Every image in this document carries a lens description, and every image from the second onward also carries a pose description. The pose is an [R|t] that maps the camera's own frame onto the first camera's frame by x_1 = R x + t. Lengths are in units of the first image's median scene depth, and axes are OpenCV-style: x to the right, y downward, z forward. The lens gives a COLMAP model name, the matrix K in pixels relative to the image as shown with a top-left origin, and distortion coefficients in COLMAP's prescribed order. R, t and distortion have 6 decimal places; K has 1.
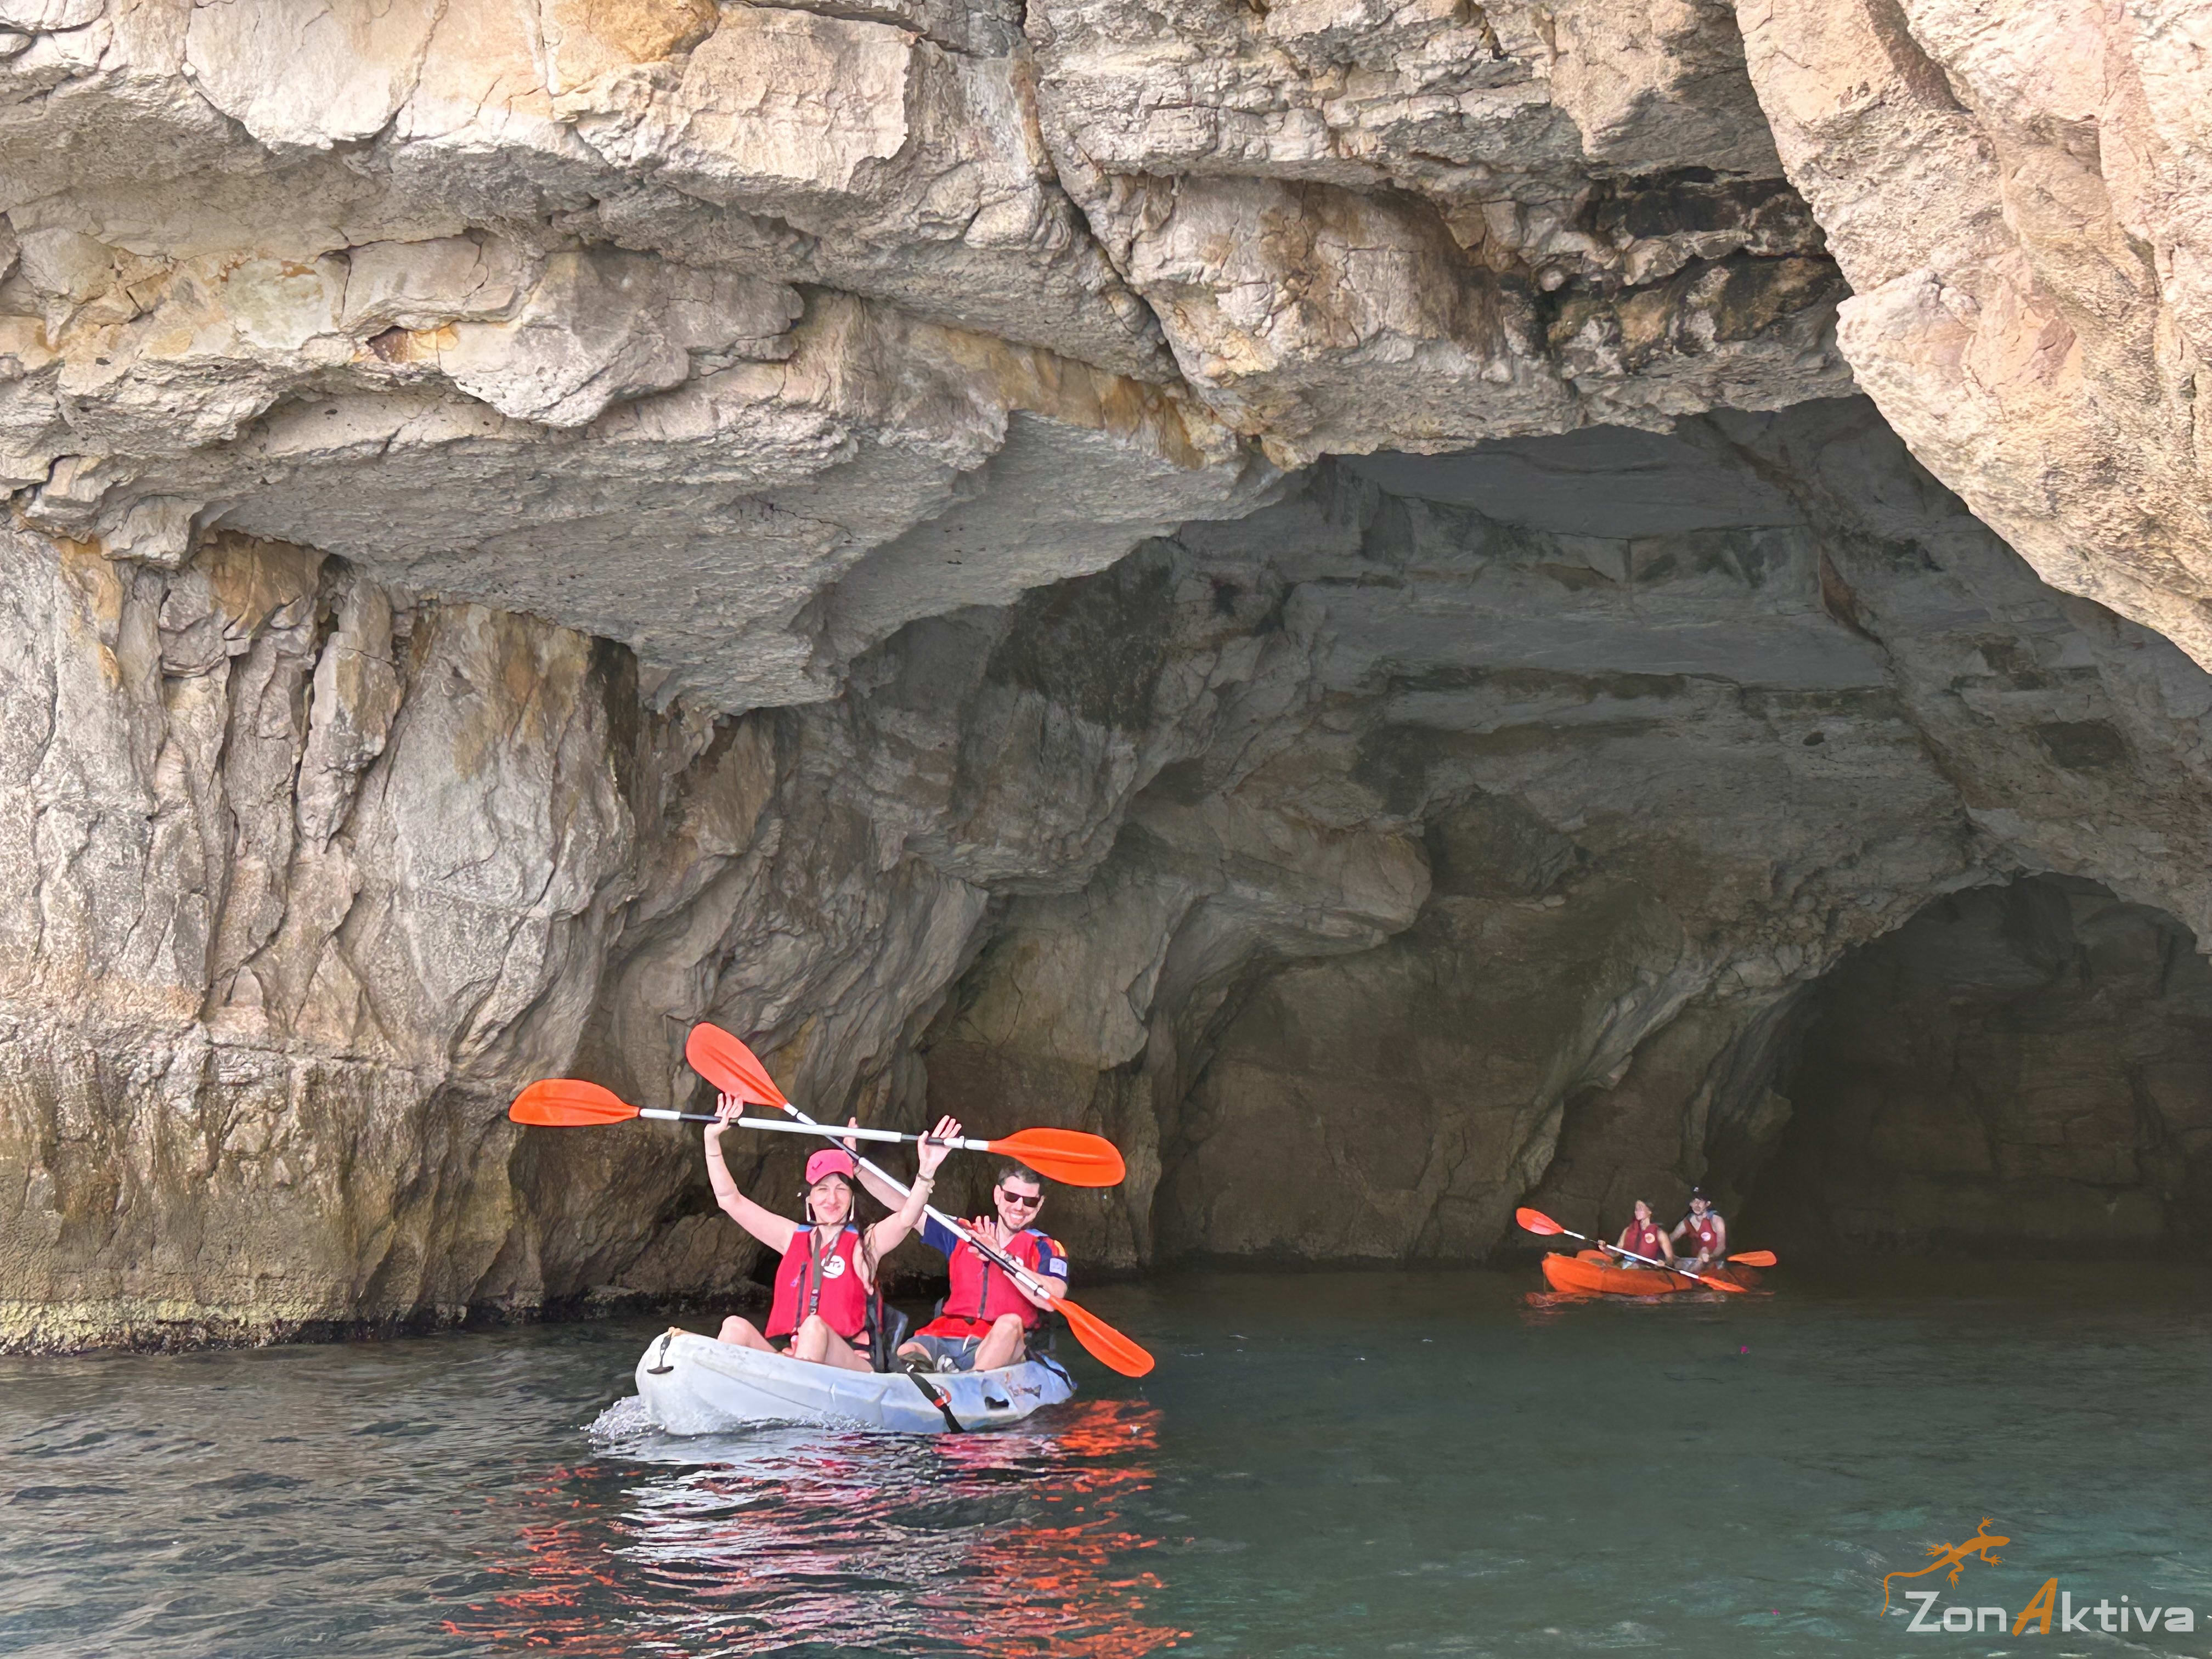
lens RADIAL K [[3041.7, 0, 1097.1], [0, 3041.7, 812.7], [0, 0, 1]] dist [0.046454, 0.000000]
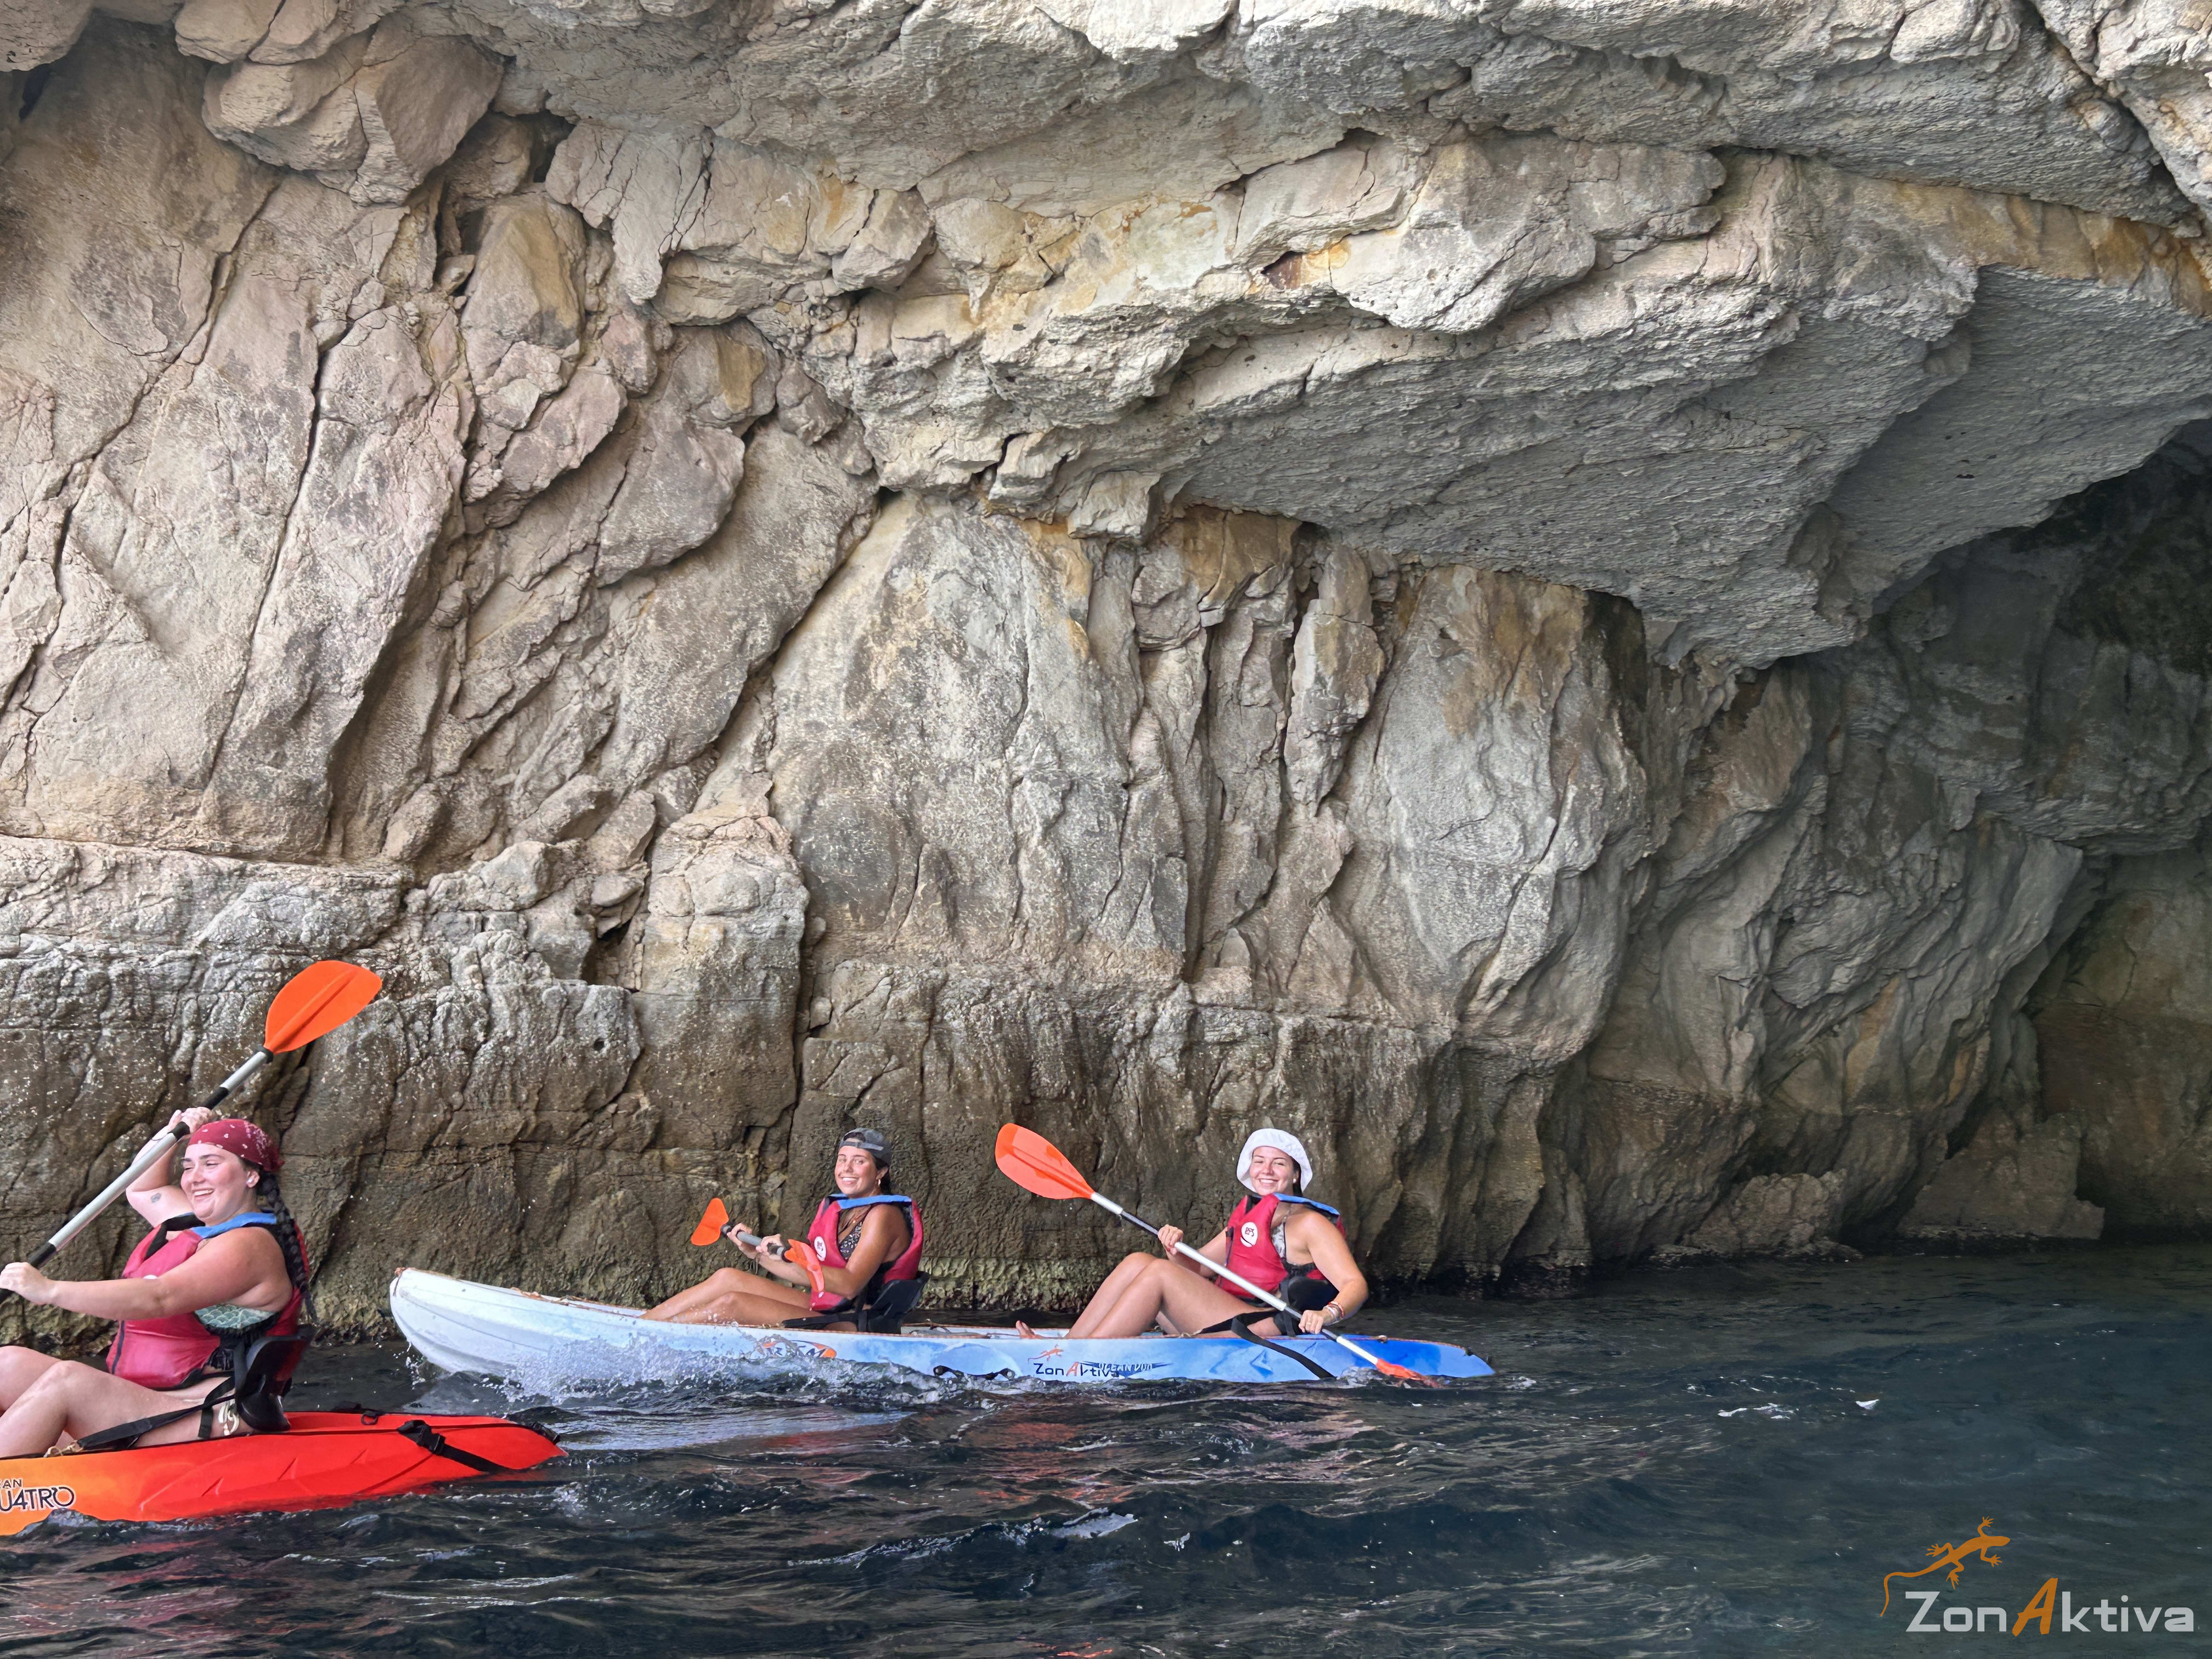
lens RADIAL K [[2677.1, 0, 1100.7], [0, 2677.1, 808.8], [0, 0, 1]] dist [0.054177, 0.000000]
pose [[0.922013, -0.054284, -0.383335, 0.027346], [0.053124, 0.998495, -0.013620, 0.022344], [0.383497, -0.007807, 0.923509, 0.175109]]
